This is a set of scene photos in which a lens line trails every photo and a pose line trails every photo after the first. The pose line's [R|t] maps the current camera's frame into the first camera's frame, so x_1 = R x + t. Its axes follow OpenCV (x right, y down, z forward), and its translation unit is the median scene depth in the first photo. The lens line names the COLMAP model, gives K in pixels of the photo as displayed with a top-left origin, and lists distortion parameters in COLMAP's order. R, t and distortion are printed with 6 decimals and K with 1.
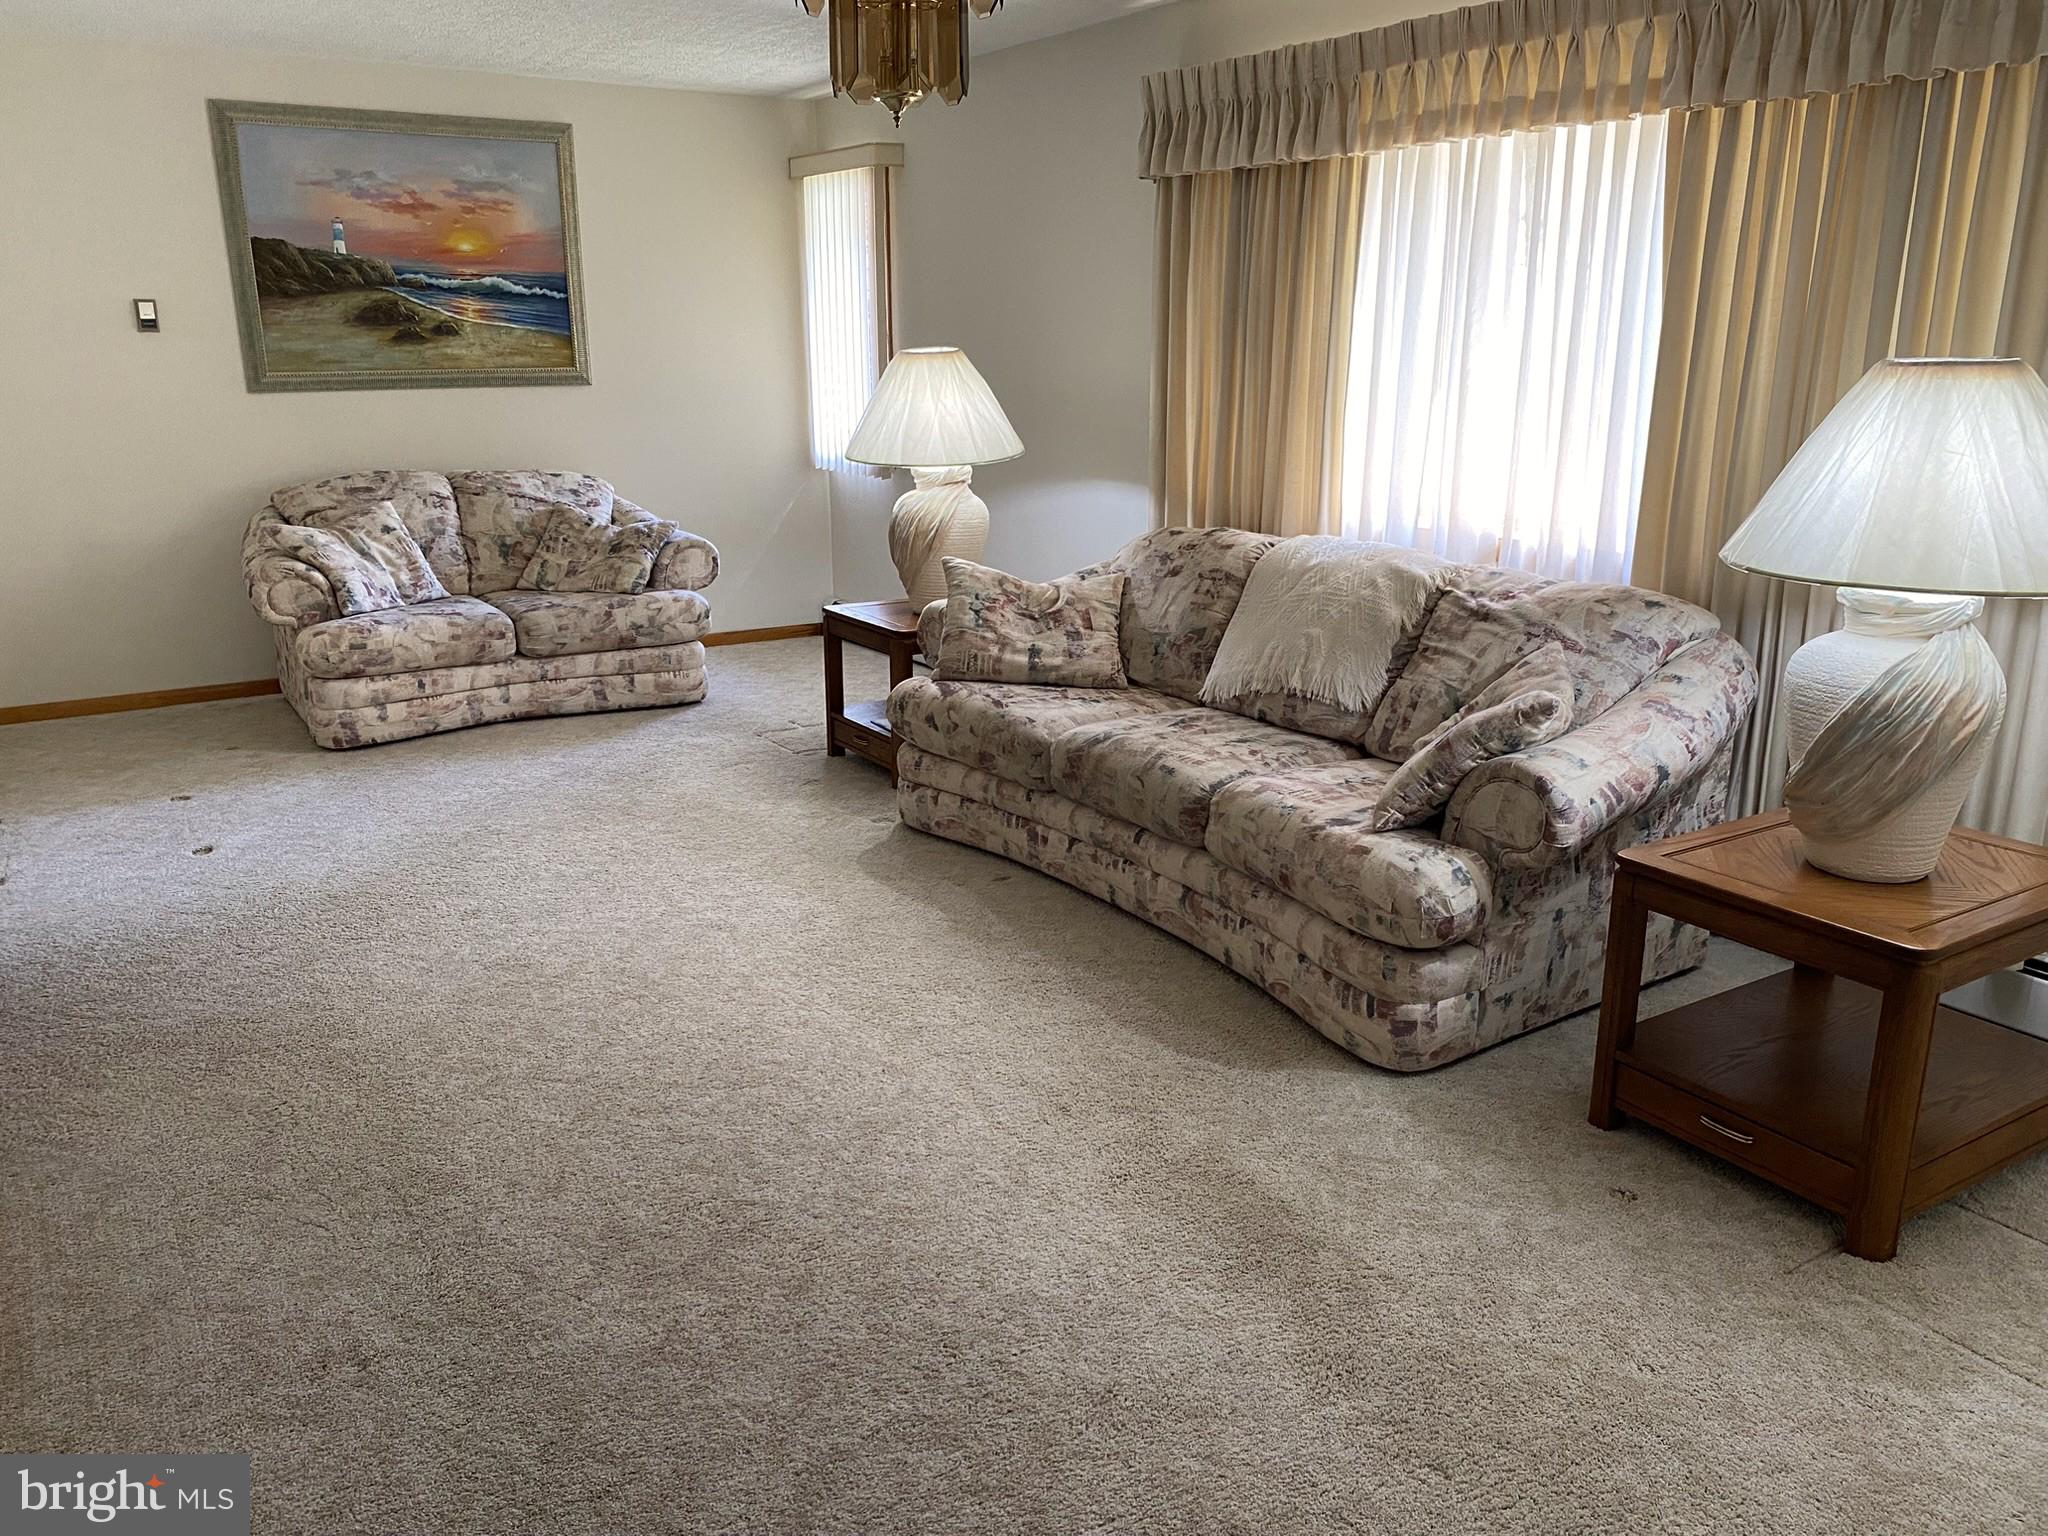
lens RADIAL K [[1606.2, 0, 1024.0], [0, 1606.2, 768.0], [0, 0, 1]] dist [0.044340, -0.068597]
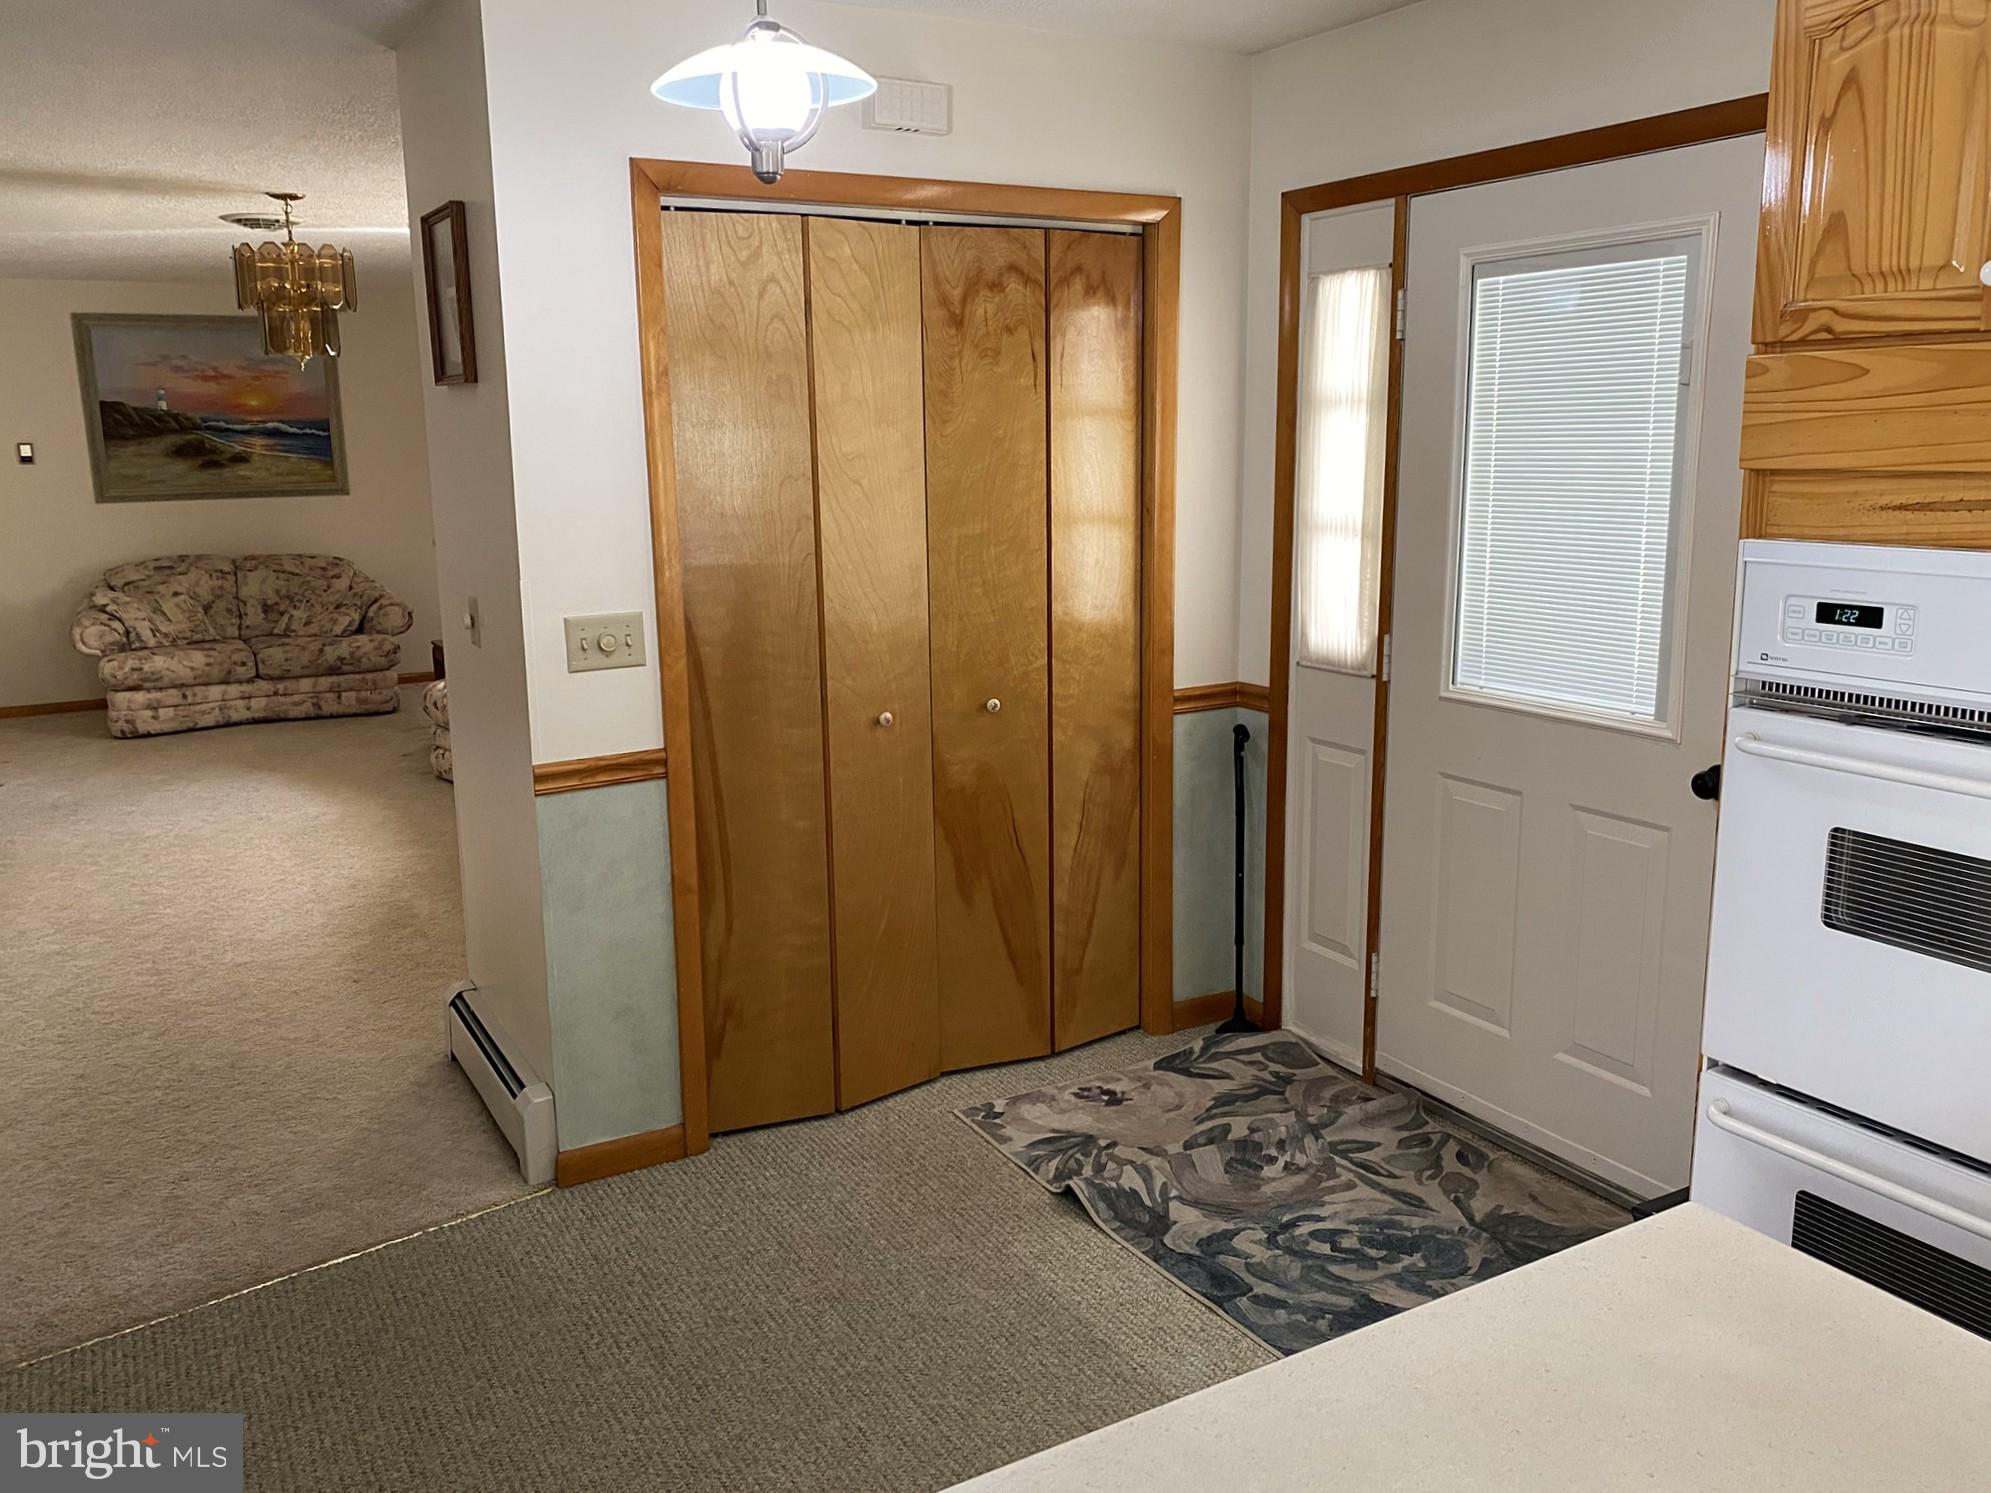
lens RADIAL K [[1561.5, 0, 995.5], [0, 1561.5, 746.5], [0, 0, 1]] dist [0.044340, -0.068597]
pose [[0.998058, 0.001413, -0.062276, 0.434326], [-0.005422, 0.997918, -0.064266, 0.078614], [0.062055, 0.064479, 0.995988, -0.370508]]
